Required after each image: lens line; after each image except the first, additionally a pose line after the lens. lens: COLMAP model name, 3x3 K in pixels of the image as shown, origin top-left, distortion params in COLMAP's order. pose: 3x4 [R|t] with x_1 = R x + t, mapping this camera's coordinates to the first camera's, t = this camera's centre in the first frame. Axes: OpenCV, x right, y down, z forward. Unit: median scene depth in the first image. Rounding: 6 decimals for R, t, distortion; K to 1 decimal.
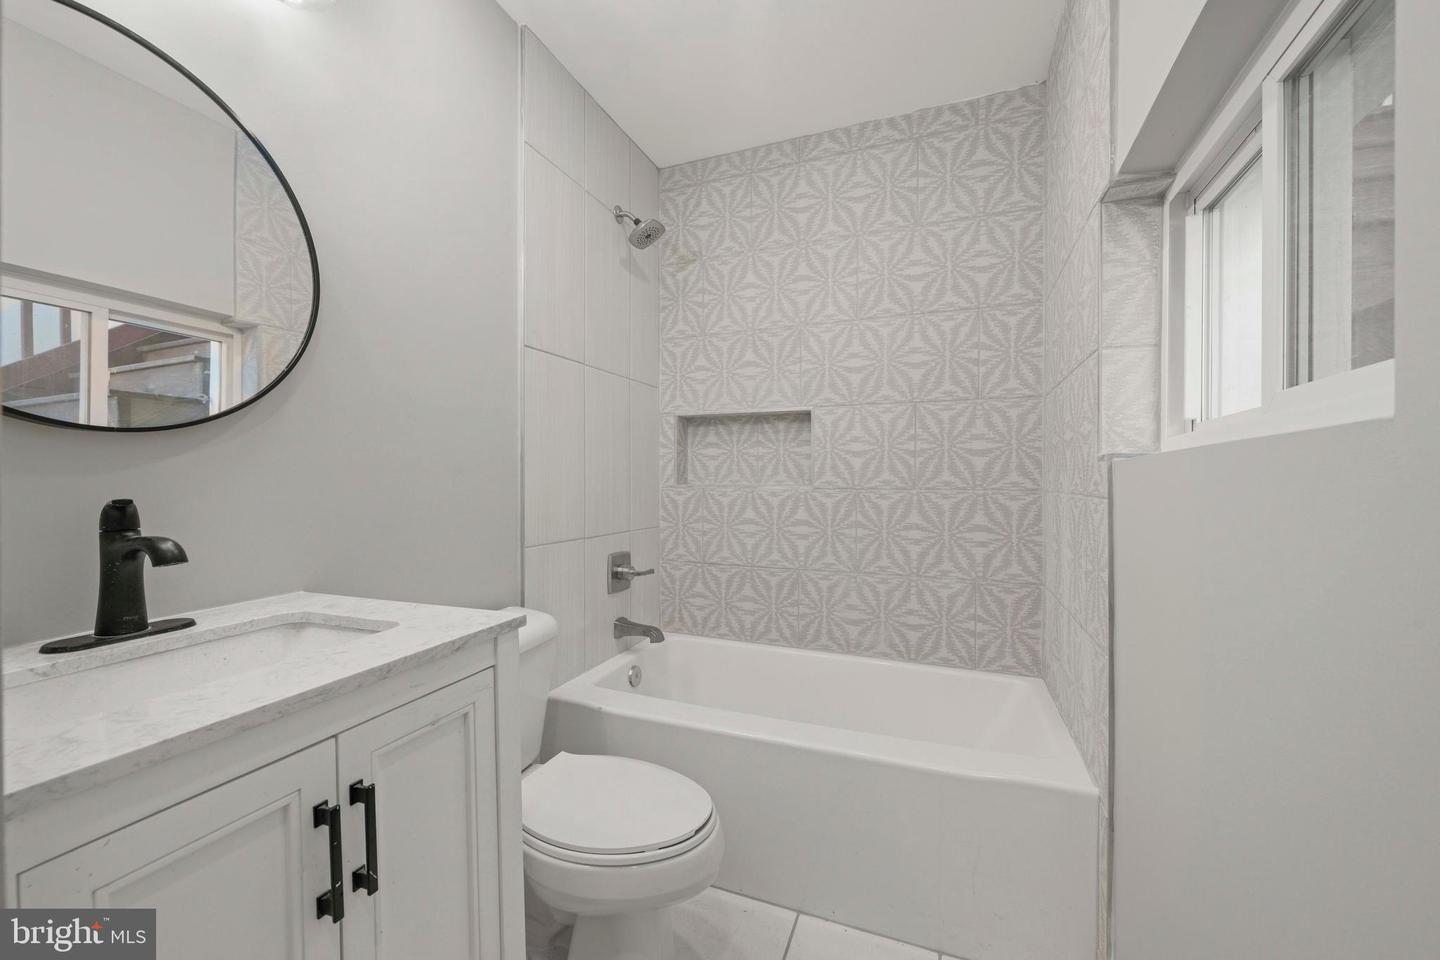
lens RADIAL K [[573.7, 0, 717.0], [0, 573.7, 484.8], [0, 0, 1]] dist [0.002587, -0.000684]
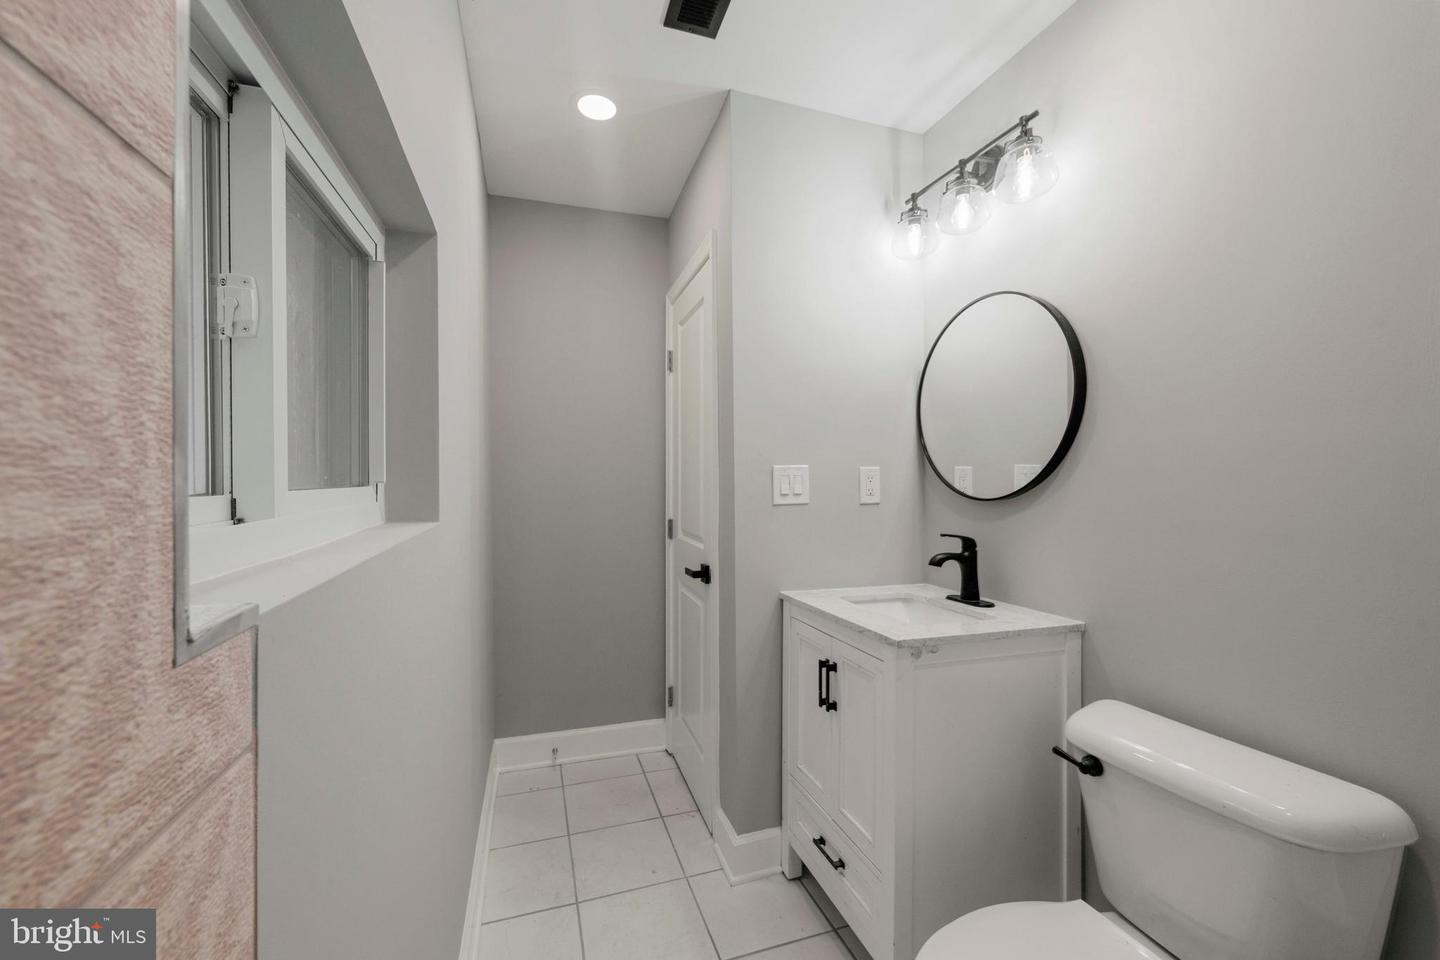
lens RADIAL K [[573.7, 0, 720.4], [0, 573.7, 482.9], [0, 0, 1]] dist [0.002587, -0.000684]
pose [[-0.761020, -0.001135, -0.648728, 1.004096], [-0.001675, 0.999999, 0.000216, -0.163408], [0.648727, 0.001251, -0.761021, 2.058658]]
